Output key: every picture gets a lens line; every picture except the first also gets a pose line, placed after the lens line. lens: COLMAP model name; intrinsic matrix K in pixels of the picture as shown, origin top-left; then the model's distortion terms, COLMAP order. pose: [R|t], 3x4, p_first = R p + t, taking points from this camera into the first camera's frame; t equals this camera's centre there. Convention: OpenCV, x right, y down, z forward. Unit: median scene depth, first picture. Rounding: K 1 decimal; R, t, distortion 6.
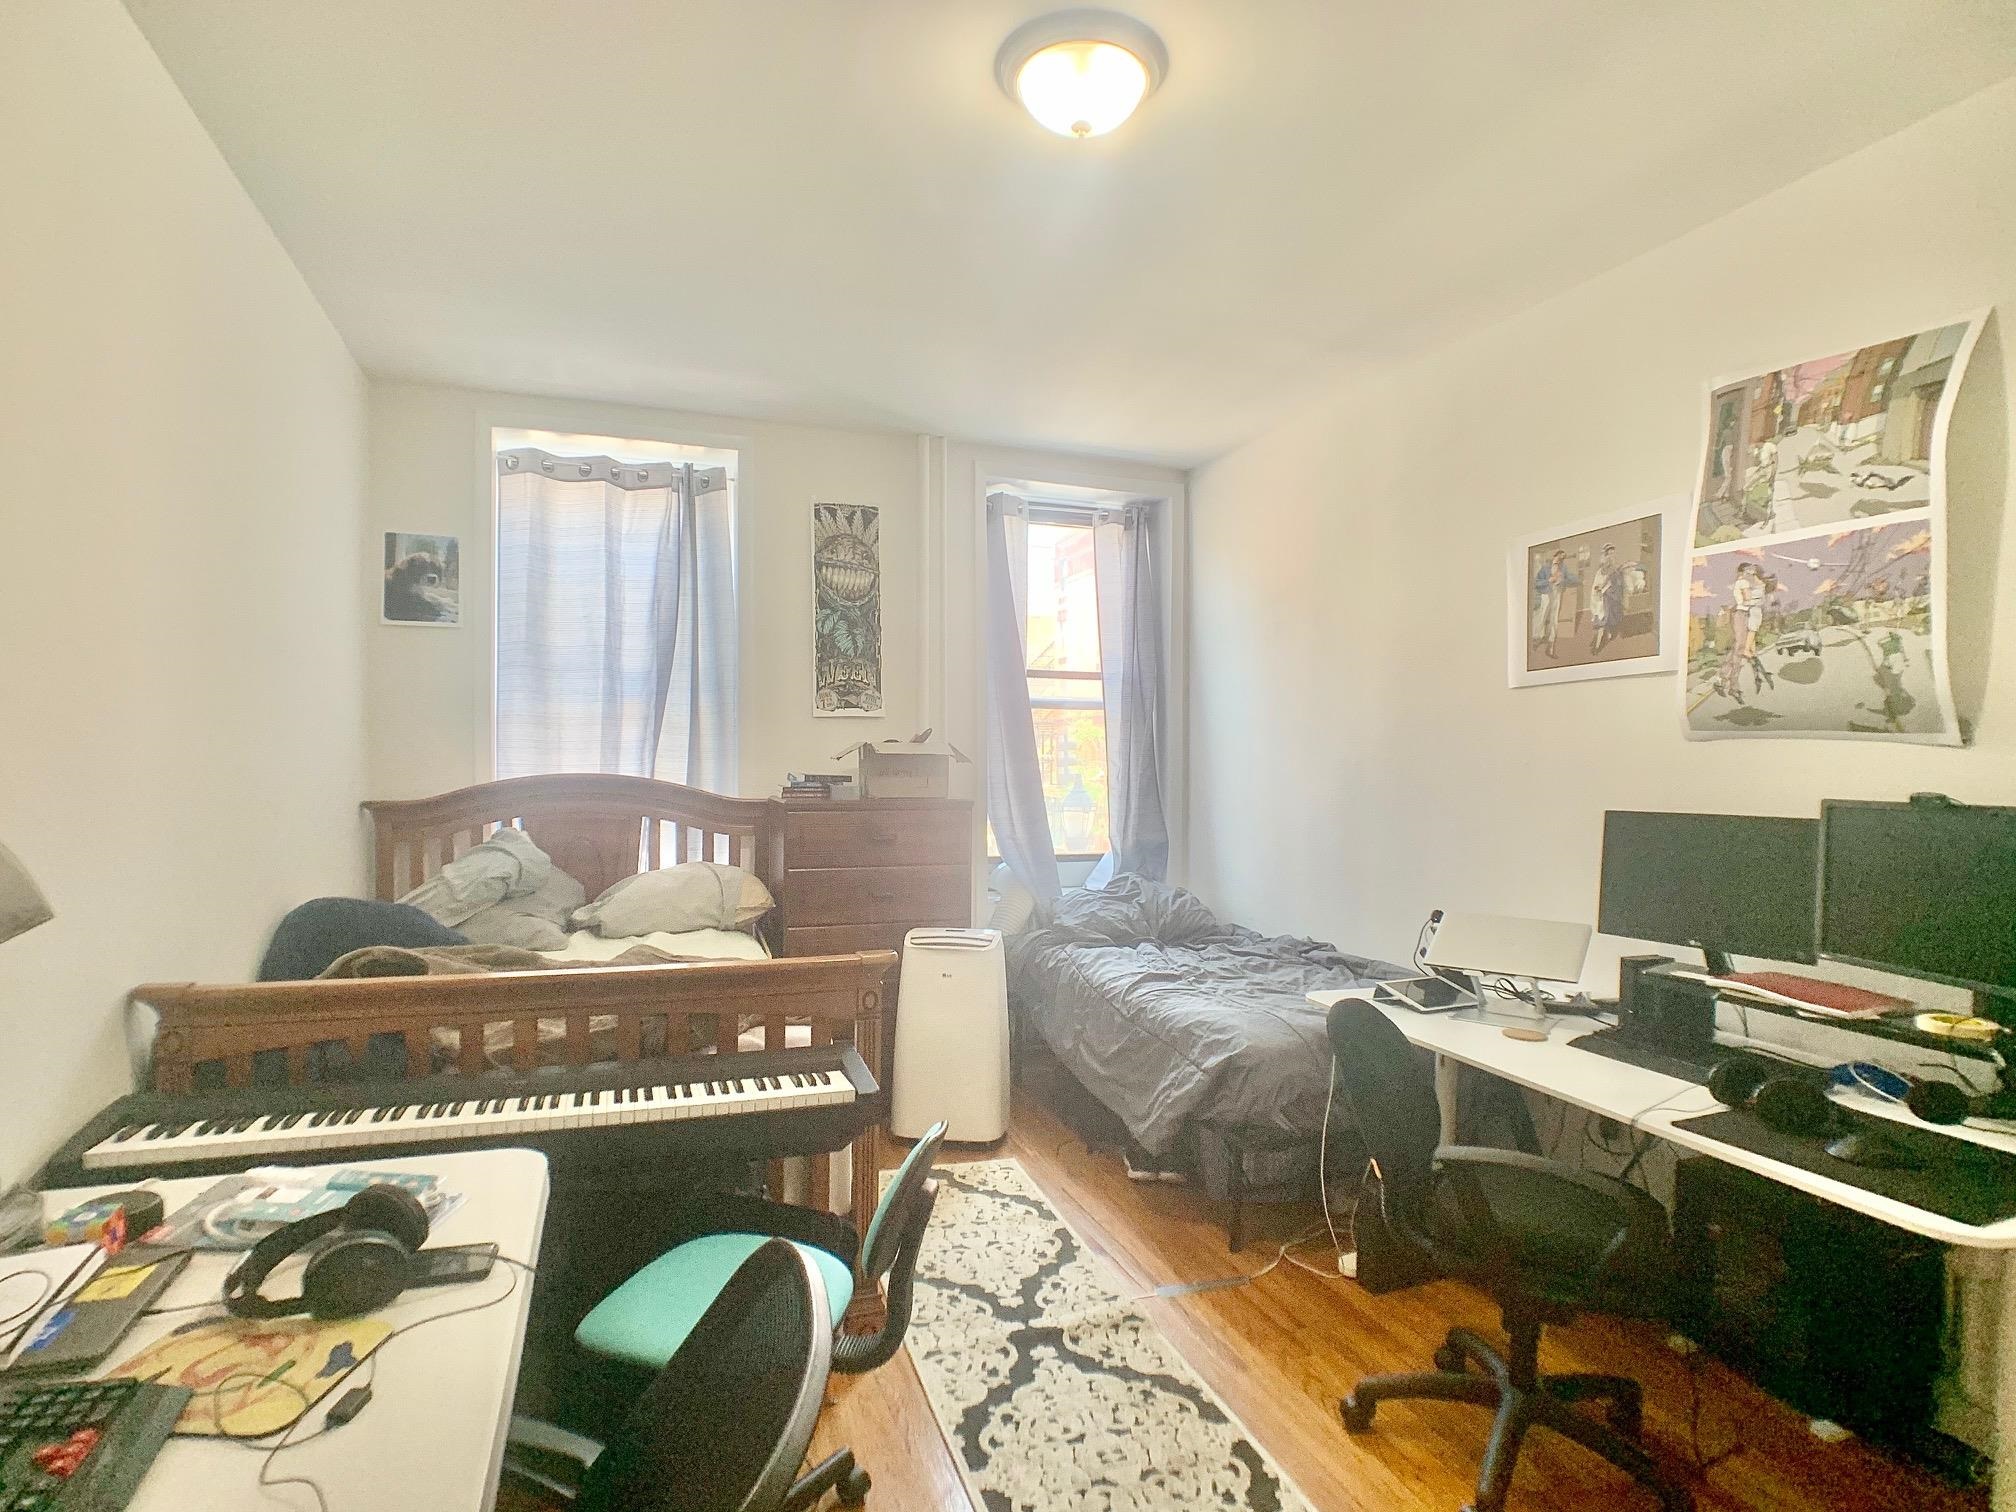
lens RADIAL K [[1082.2, 0, 1008.0], [0, 1082.2, 758.8], [0, 0, 1]] dist [-0.025343, 0.015081]
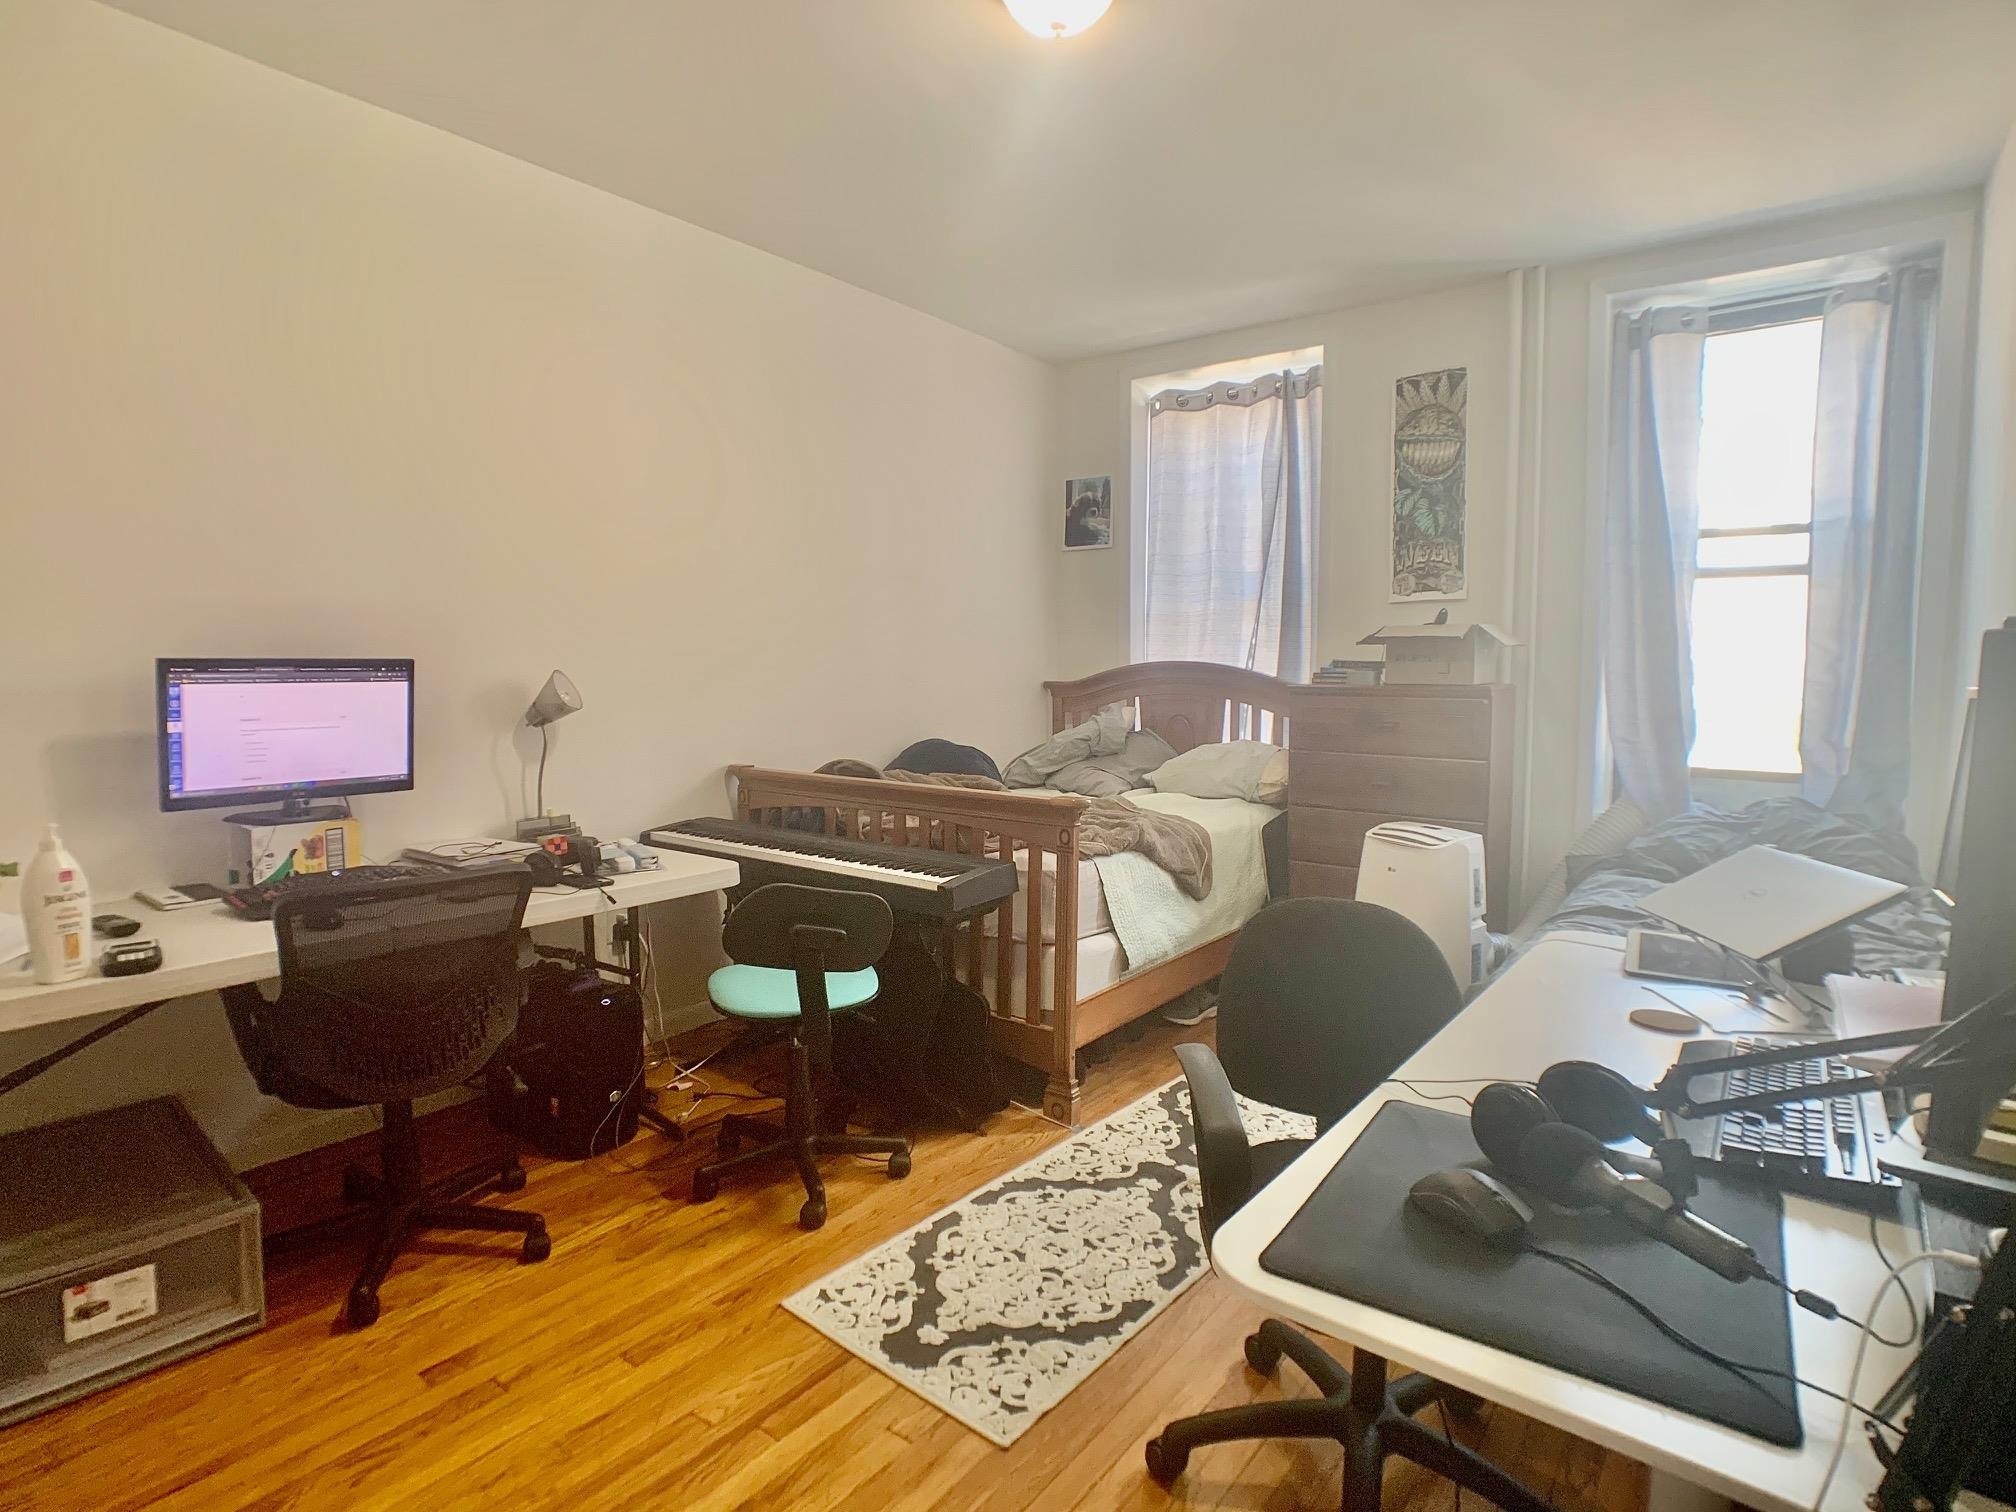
lens RADIAL K [[1071.9, 0, 992.0], [0, 1071.9, 751.3], [0, 0, 1]] dist [-0.017833, 0.002237]
pose [[0.523990, 0.060730, -0.849556, 0.791197], [-0.000130, 0.997460, 0.071222, 0.045387], [0.851724, -0.037209, 0.522668, 0.314038]]
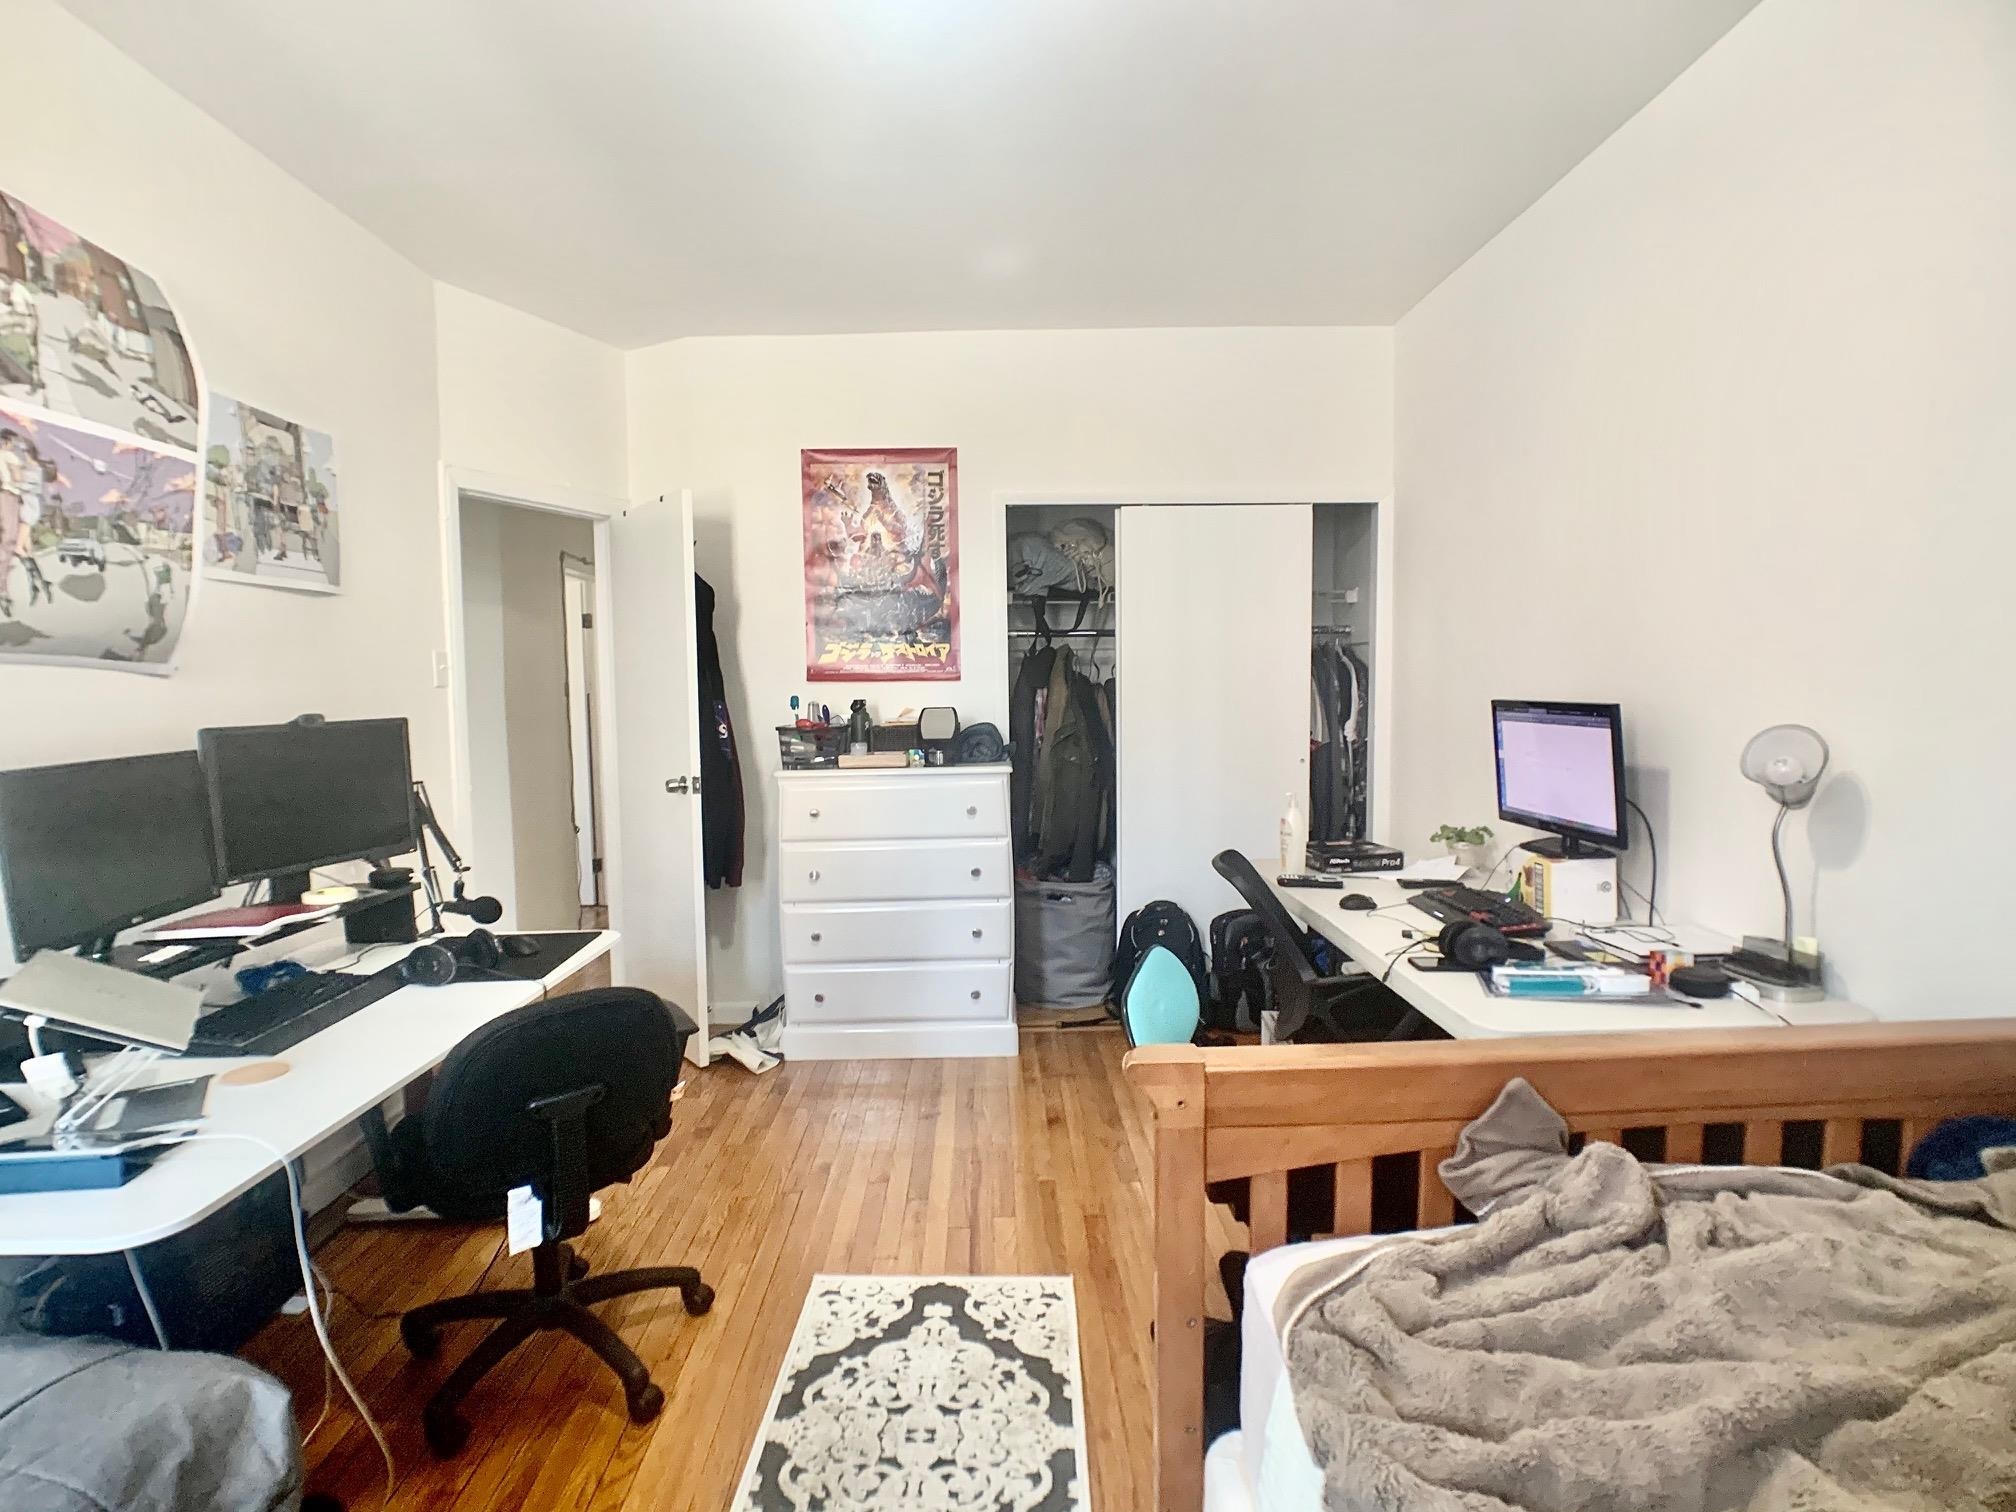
lens RADIAL K [[1071.9, 0, 992.0], [0, 1071.9, 751.3], [0, 0, 1]] dist [-0.017833, 0.002237]
pose [[-0.938035, -0.011565, 0.346348, -0.221140], [0.012018, 0.997756, 0.065865, 0.002489], [-0.346333, 0.065947, -0.935791, 1.463550]]
